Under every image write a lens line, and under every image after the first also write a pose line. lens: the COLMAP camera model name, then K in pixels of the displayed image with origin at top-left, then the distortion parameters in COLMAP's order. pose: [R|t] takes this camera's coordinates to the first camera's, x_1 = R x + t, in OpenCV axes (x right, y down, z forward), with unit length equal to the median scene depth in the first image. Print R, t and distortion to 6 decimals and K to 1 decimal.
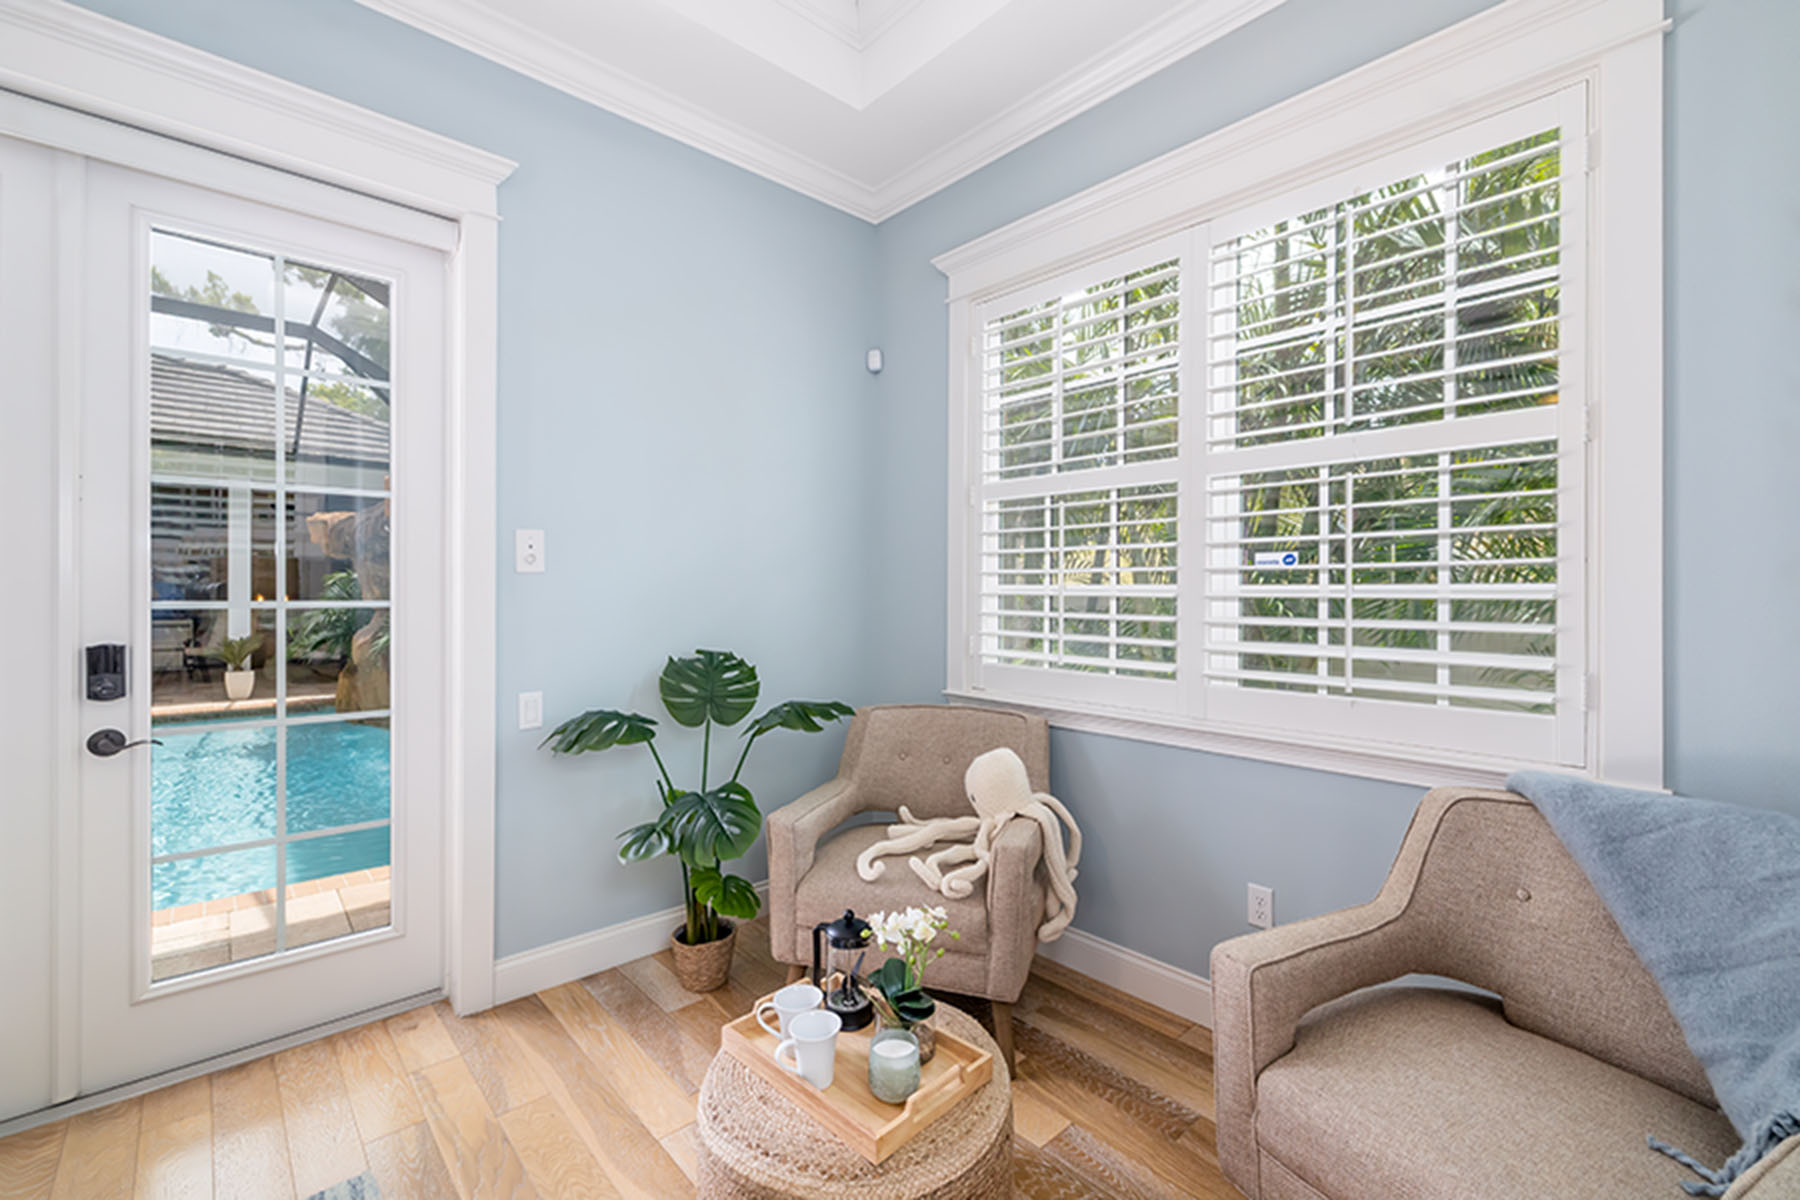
lens RADIAL K [[770.3, 0, 909.3], [0, 770.3, 597.1], [0, 0, 1]] dist [-0.003332, 0.000739]
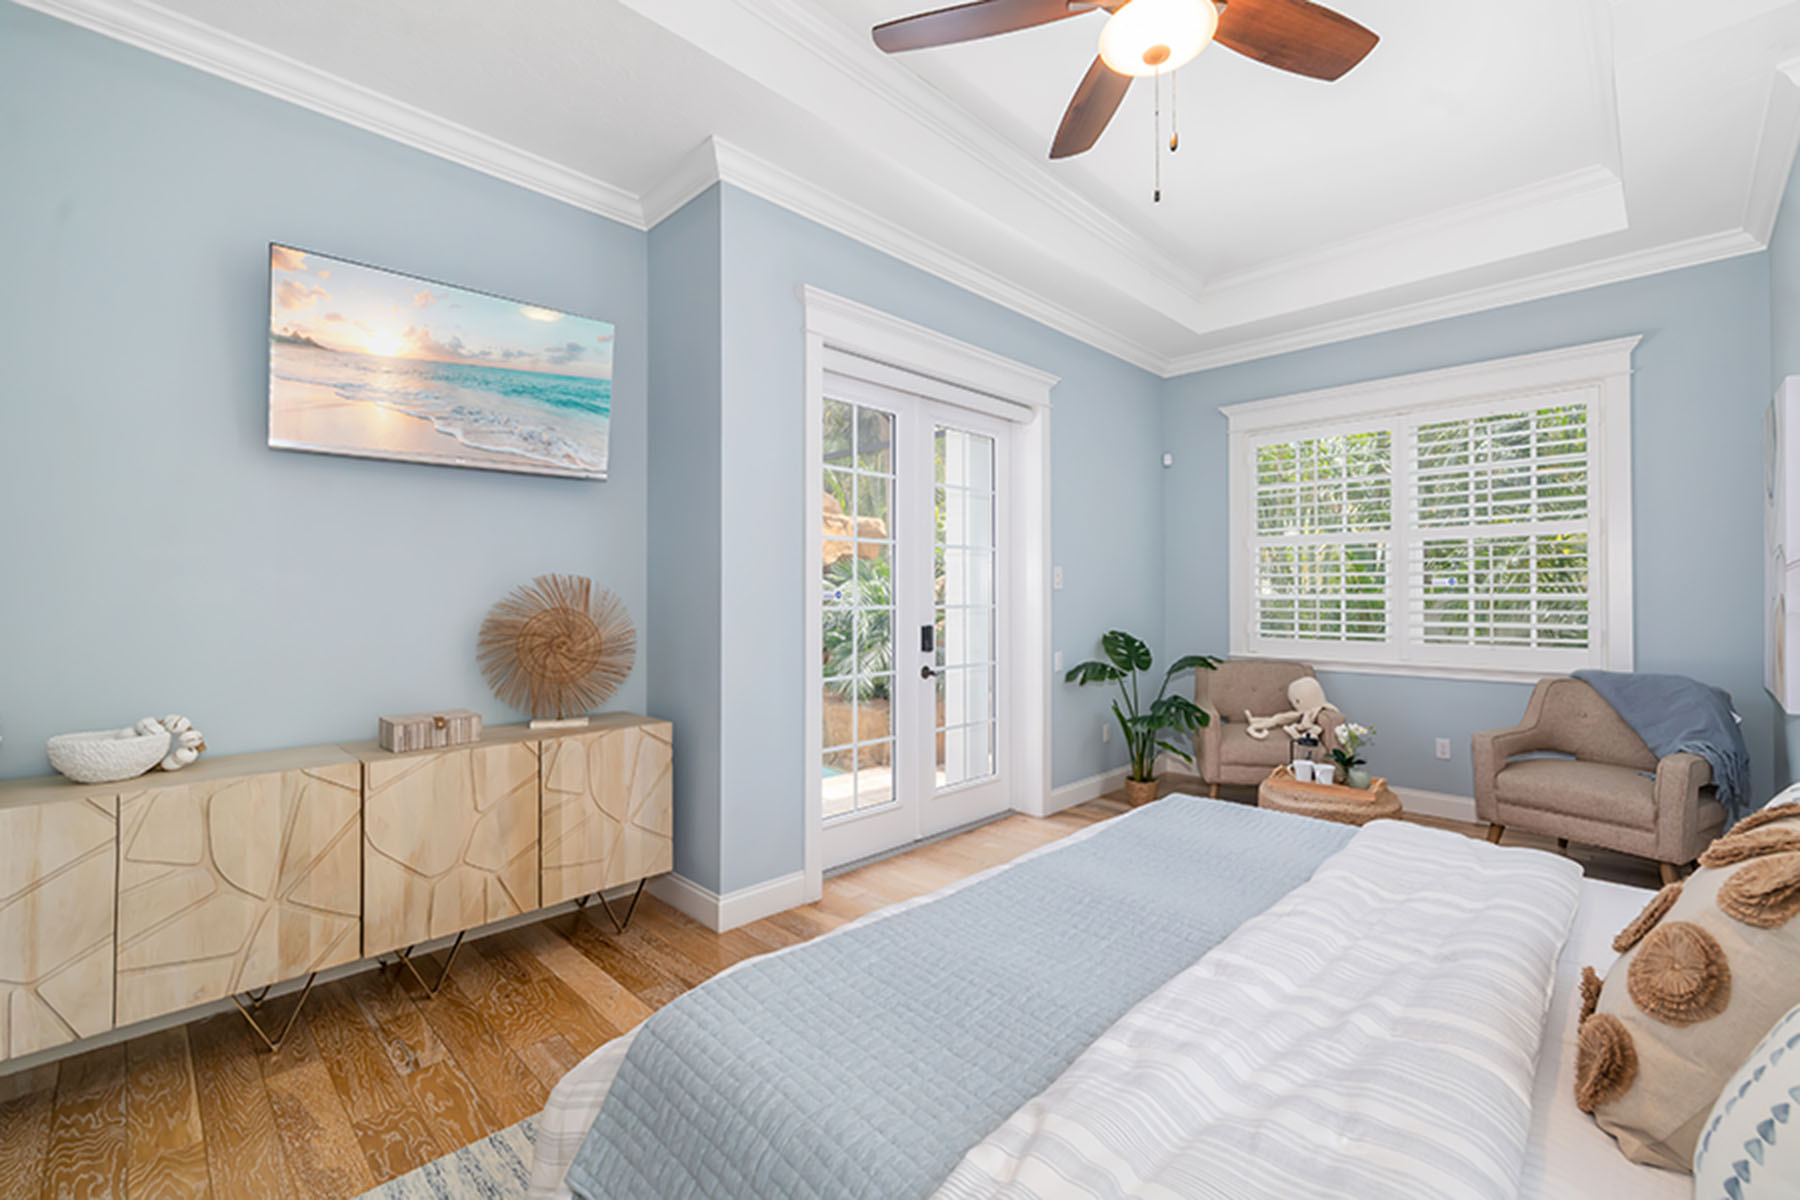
lens RADIAL K [[770.3, 0, 895.9], [0, 770.3, 600.6], [0, 0, 1]] dist [-0.003332, 0.000739]
pose [[0.998263, -0.007882, 0.058386, -1.074866], [0.007553, 0.999954, 0.005852, -0.020551], [-0.058429, -0.005401, 0.998277, -0.940164]]
